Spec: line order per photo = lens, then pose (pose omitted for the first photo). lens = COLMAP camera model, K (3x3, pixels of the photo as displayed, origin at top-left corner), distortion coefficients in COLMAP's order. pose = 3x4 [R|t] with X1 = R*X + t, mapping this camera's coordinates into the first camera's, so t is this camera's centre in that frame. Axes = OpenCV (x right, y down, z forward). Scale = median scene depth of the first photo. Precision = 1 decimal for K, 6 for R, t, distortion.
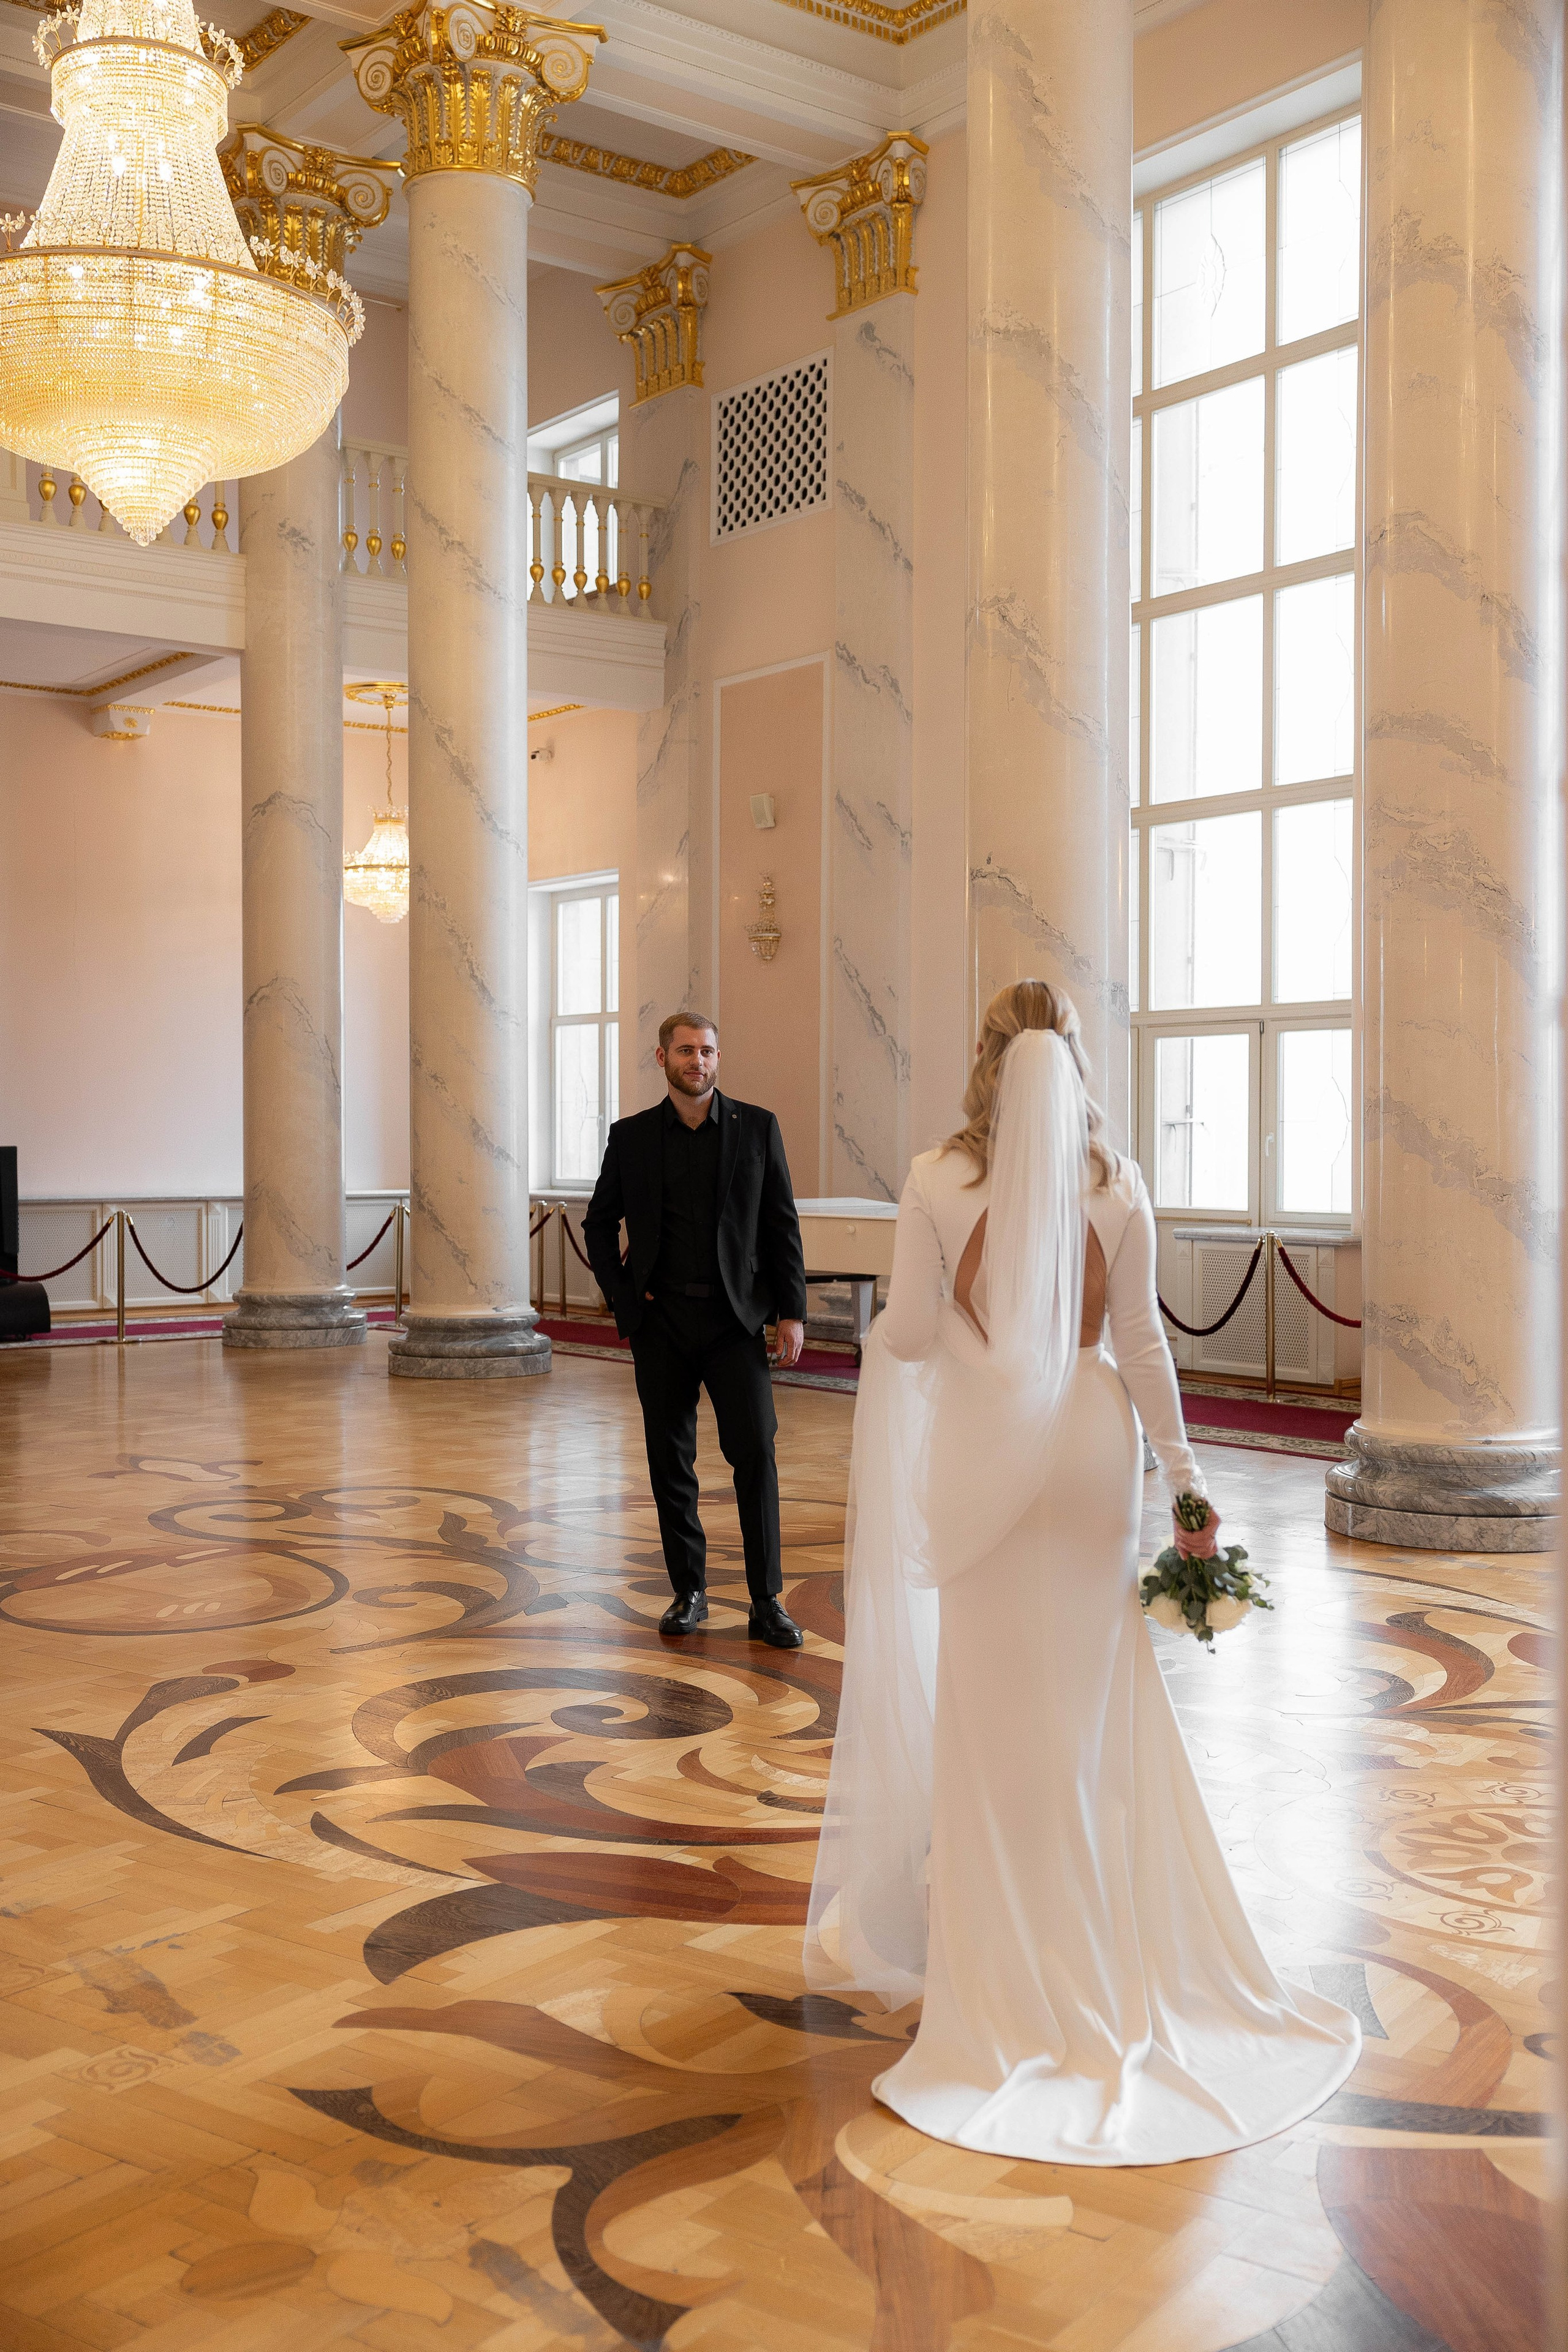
lens RADIAL K [[2318.8, 0, 725.6], [0, 2318.8, 1177.9], [0, 0, 1]] dist [0.014720, -0.004207]
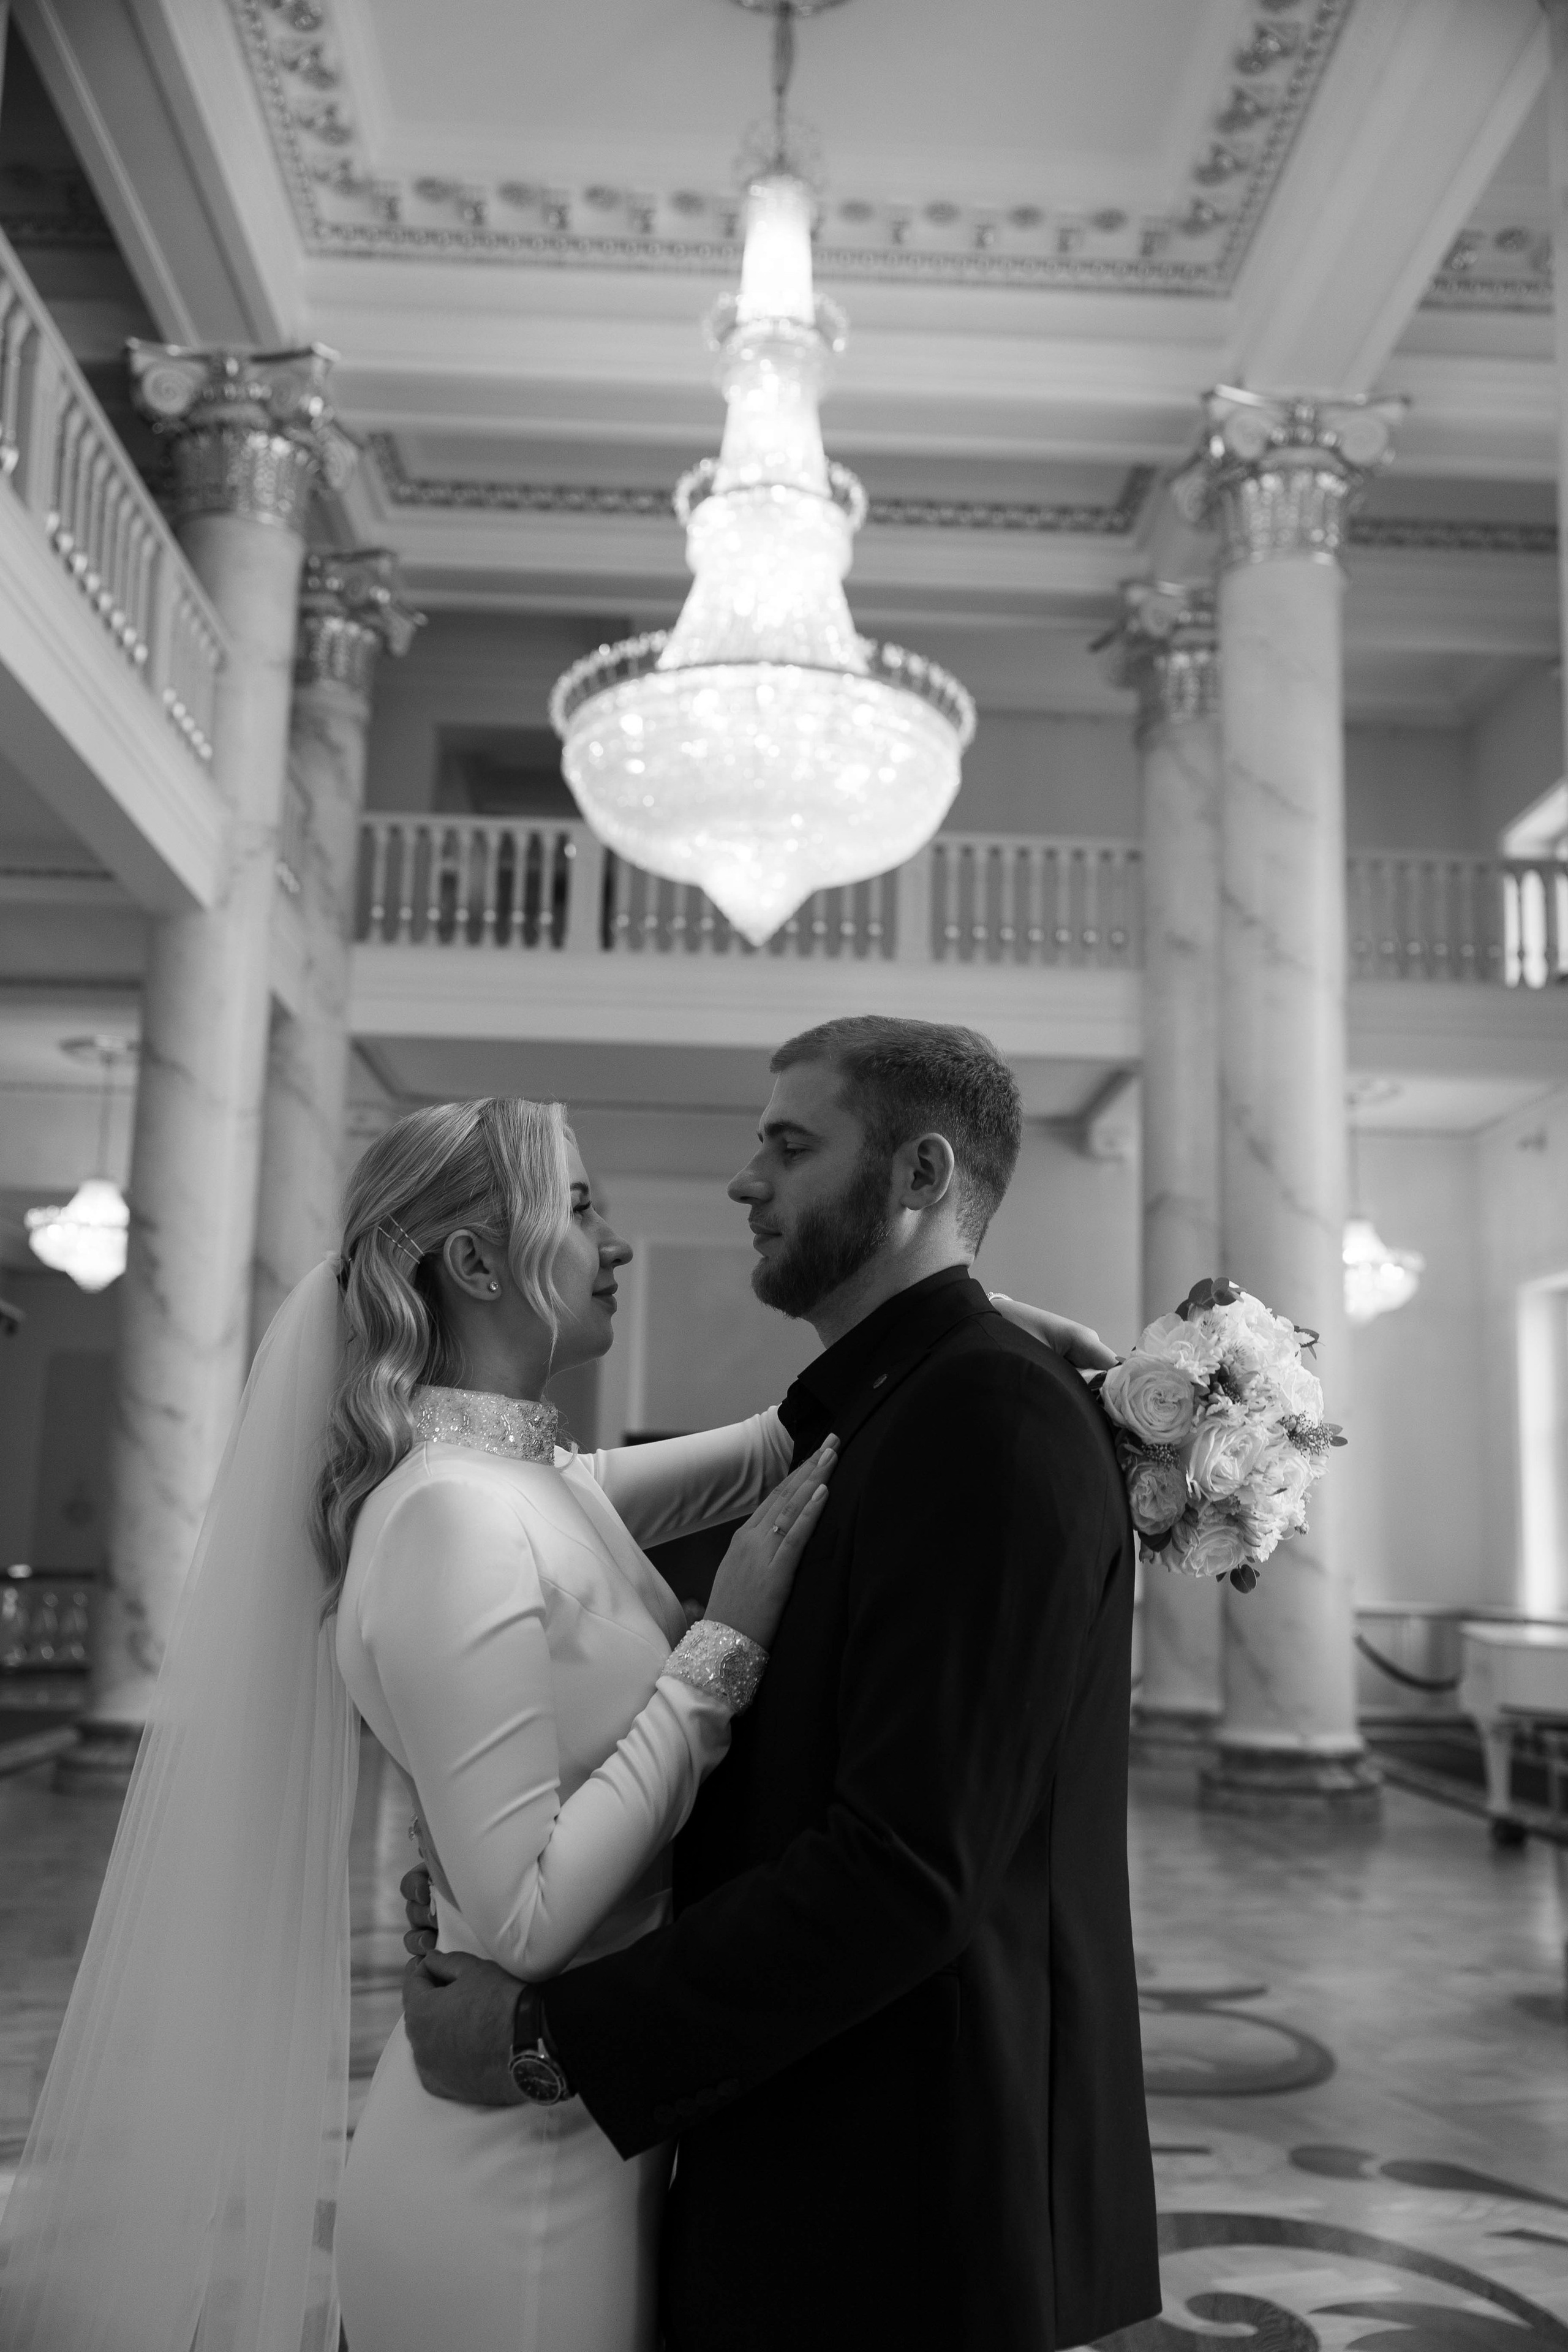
lens RADIAL K [[2074.4, 0, 786.9], [0, 2074.4, 1199.2], [0, 0, 1]] dist [0.003023, 0.000928]
pose [[0.819214, -0.070115, -0.569186, 0.208634], [-0.037808, 0.983736, -0.175598, 0.000164], [0.572240, 0.165373, 0.803239, 0.212934]]
